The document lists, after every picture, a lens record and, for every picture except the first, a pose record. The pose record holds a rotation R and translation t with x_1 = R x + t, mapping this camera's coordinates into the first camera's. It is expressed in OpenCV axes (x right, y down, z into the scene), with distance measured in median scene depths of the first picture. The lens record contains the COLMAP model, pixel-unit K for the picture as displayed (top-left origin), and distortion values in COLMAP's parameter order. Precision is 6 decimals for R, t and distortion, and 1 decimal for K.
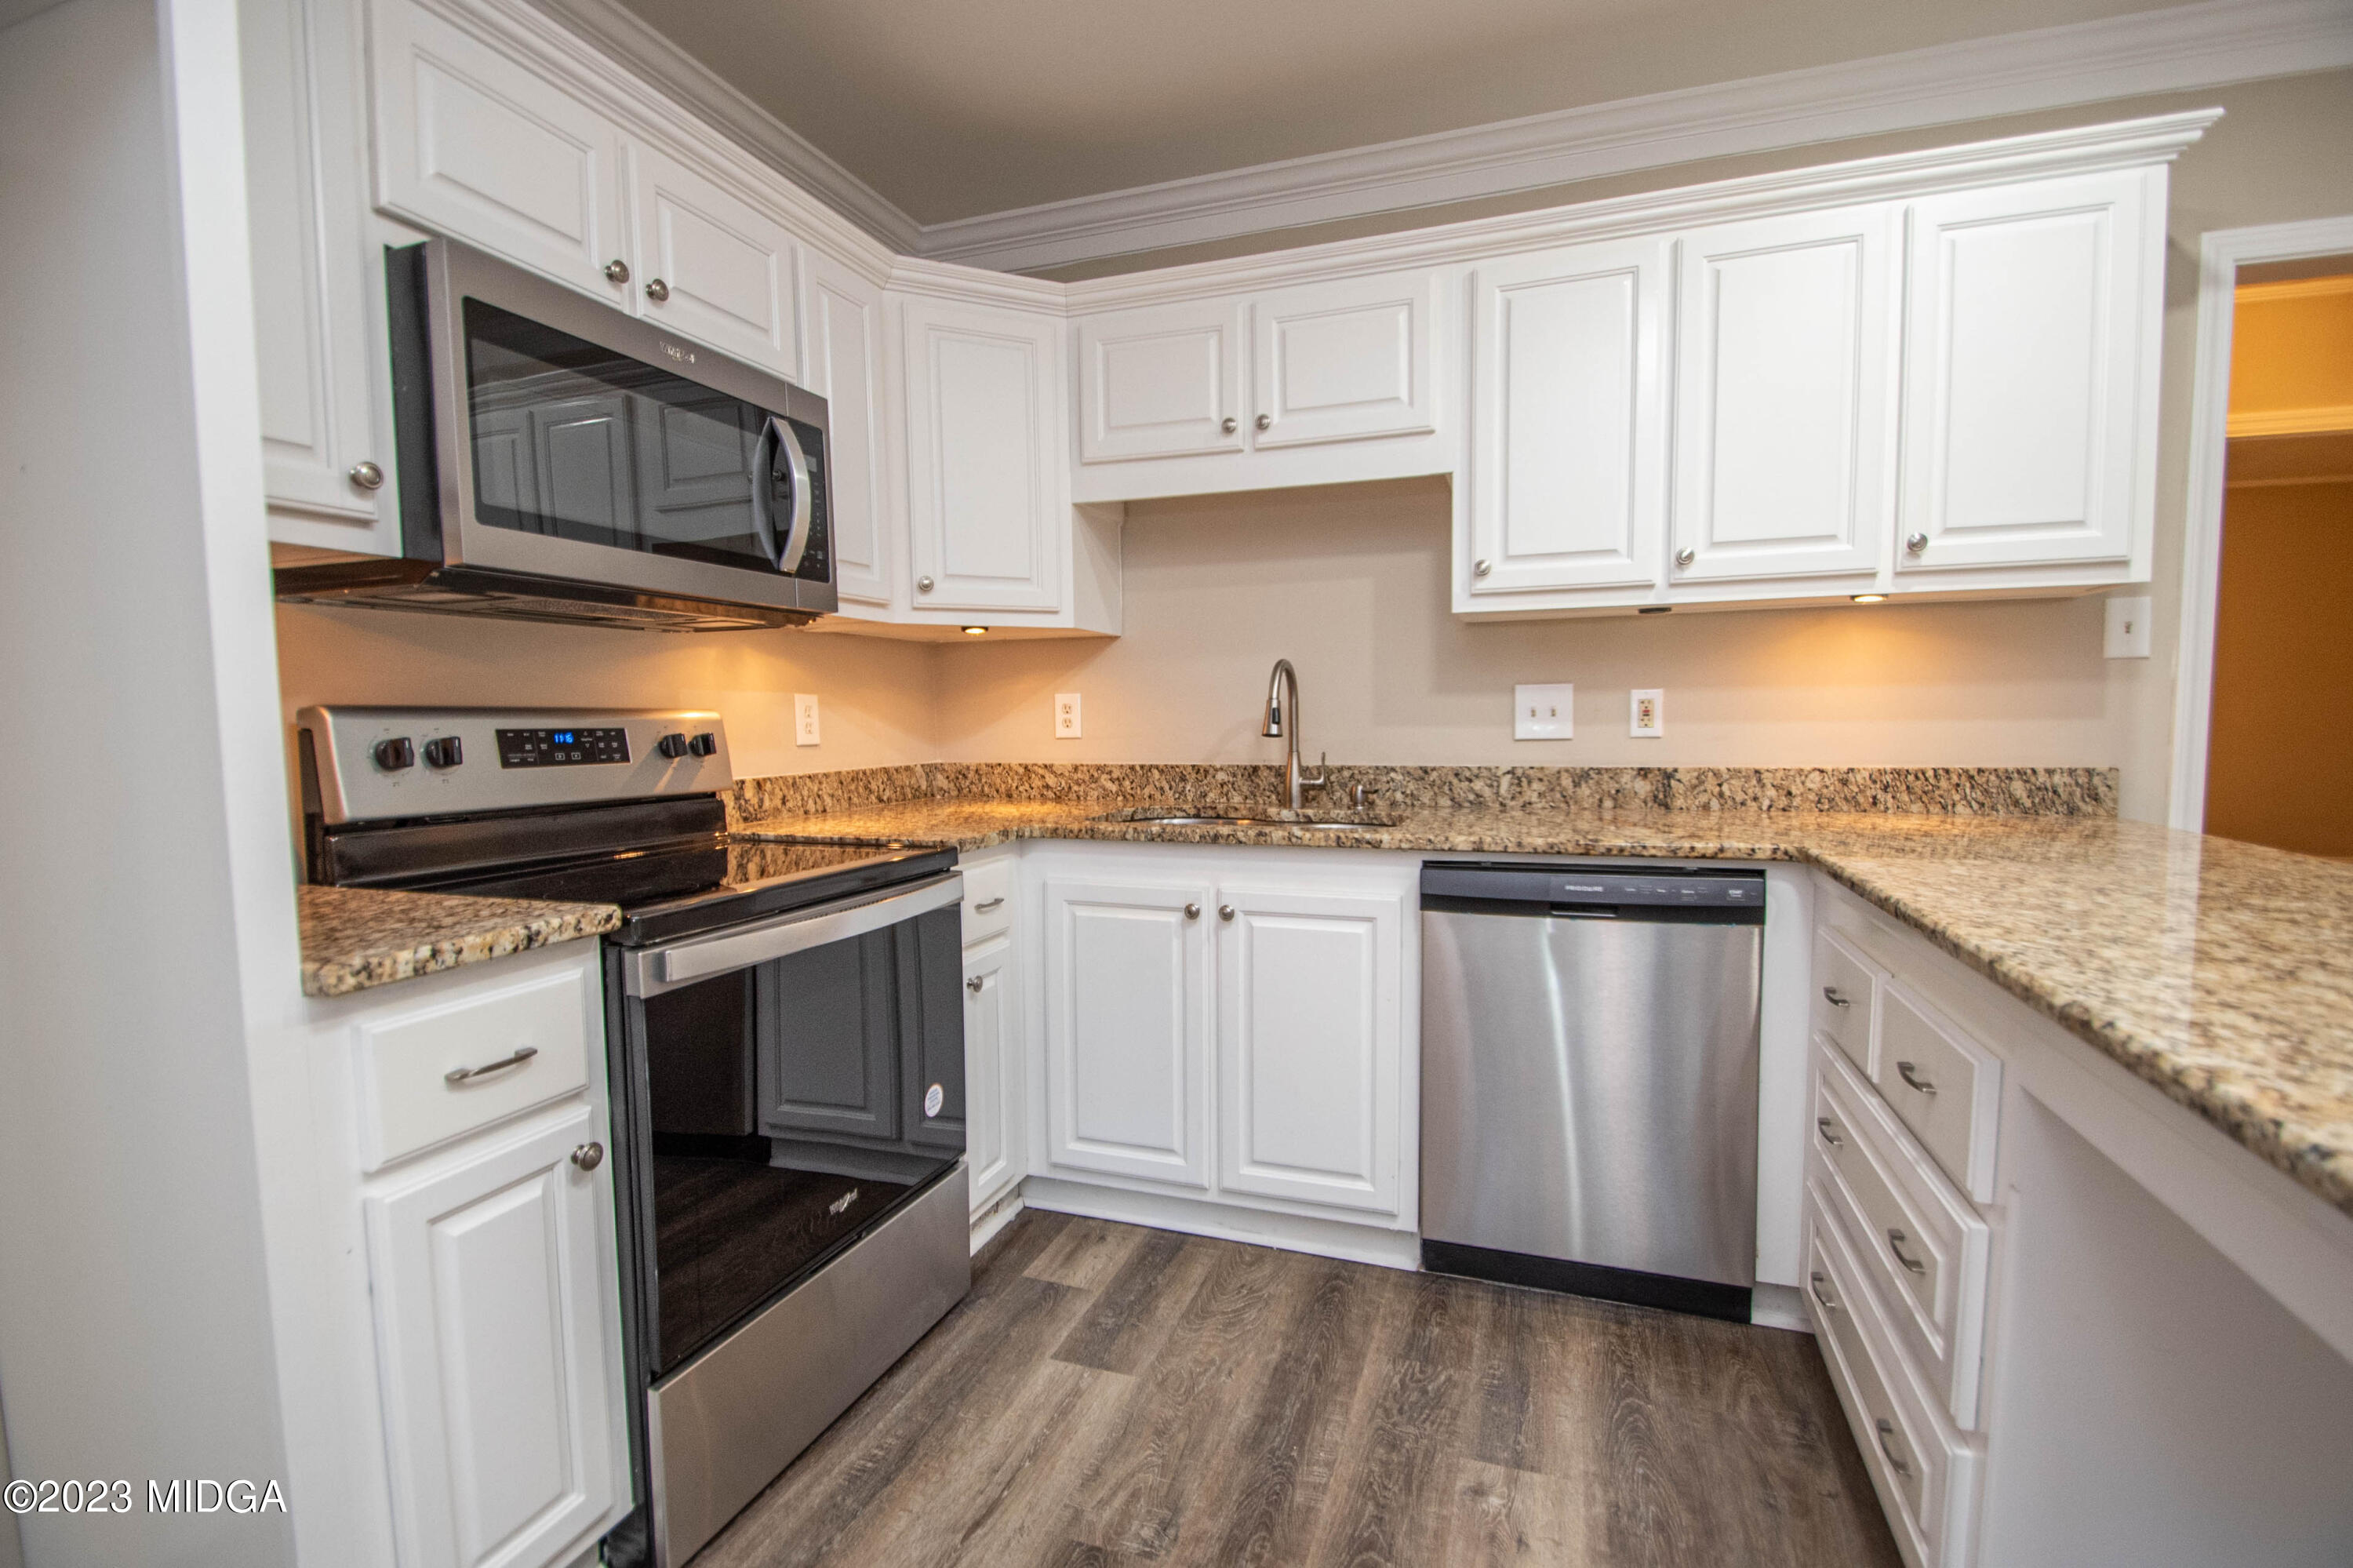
lens RADIAL K [[1050.6, 0, 1180.4], [0, 1050.6, 789.1], [0, 0, 1]] dist [0.004635, -0.008546]
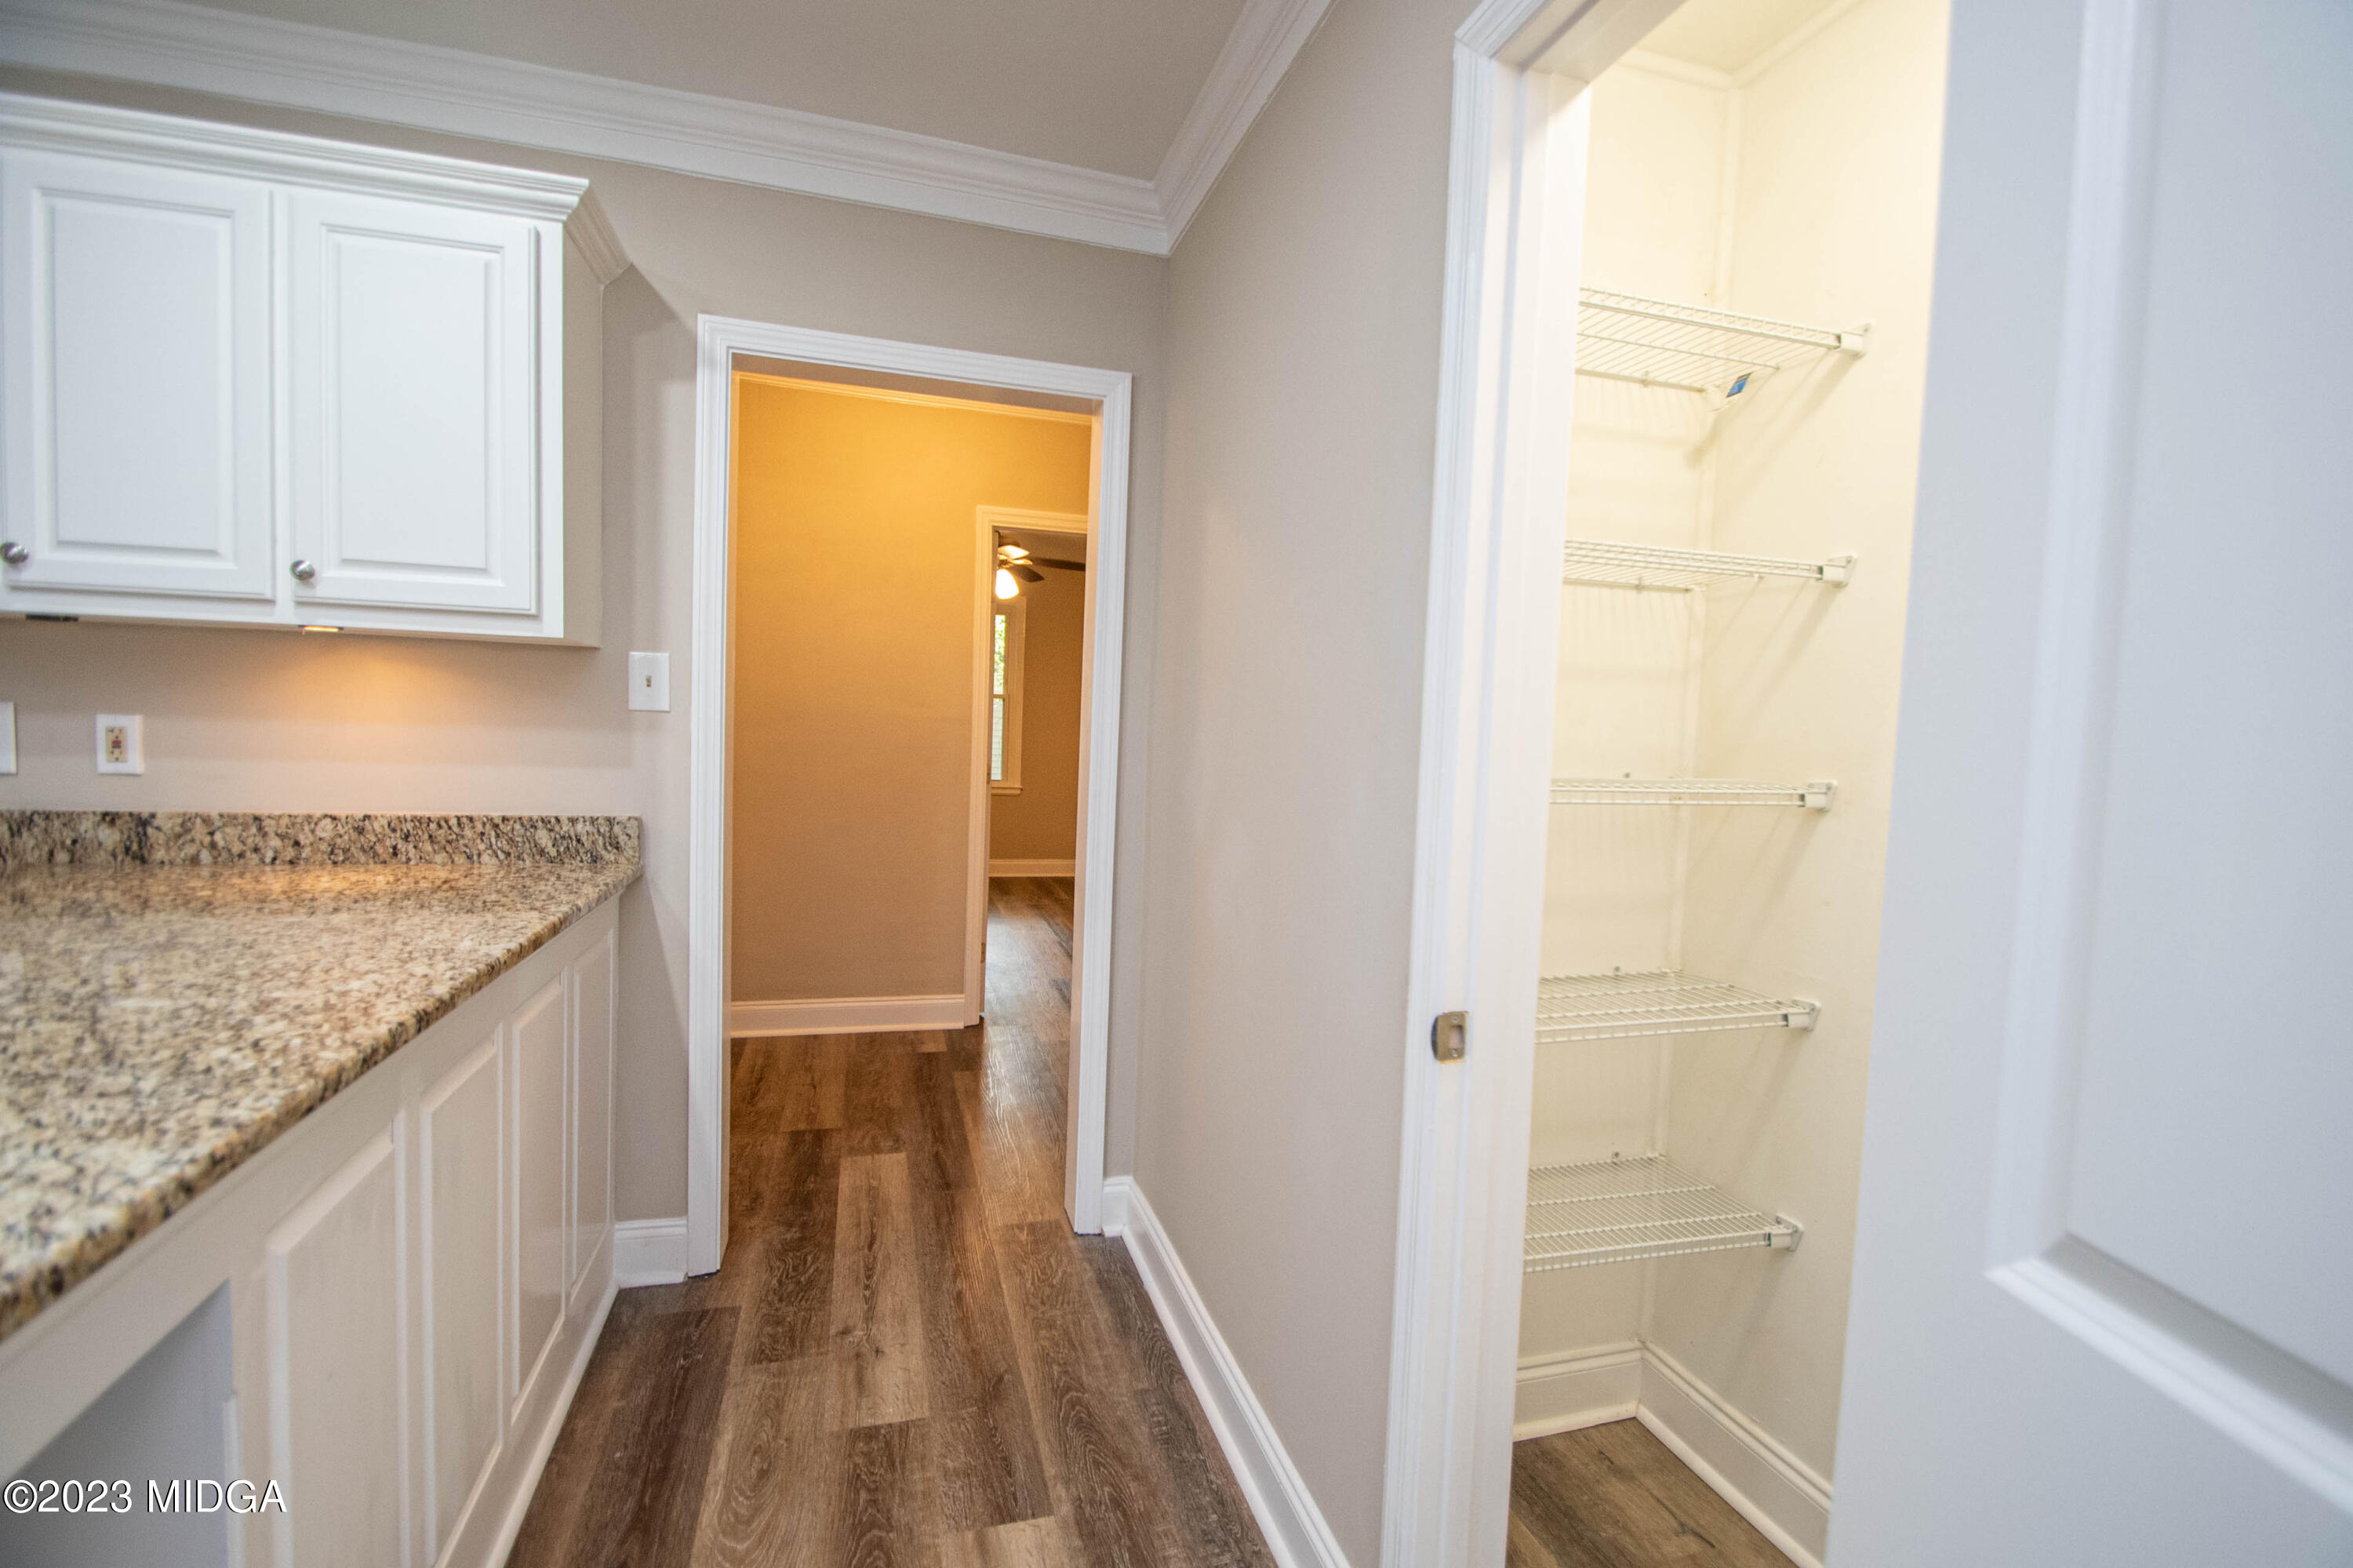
lens RADIAL K [[1050.6, 0, 1169.5], [0, 1050.6, 793.3], [0, 0, 1]] dist [0.004635, -0.008546]
pose [[0.813086, 0.010224, 0.582053, 0.674098], [-0.008486, 0.999948, -0.005711, -0.039301], [-0.582081, -0.000296, 0.813131, -0.132023]]
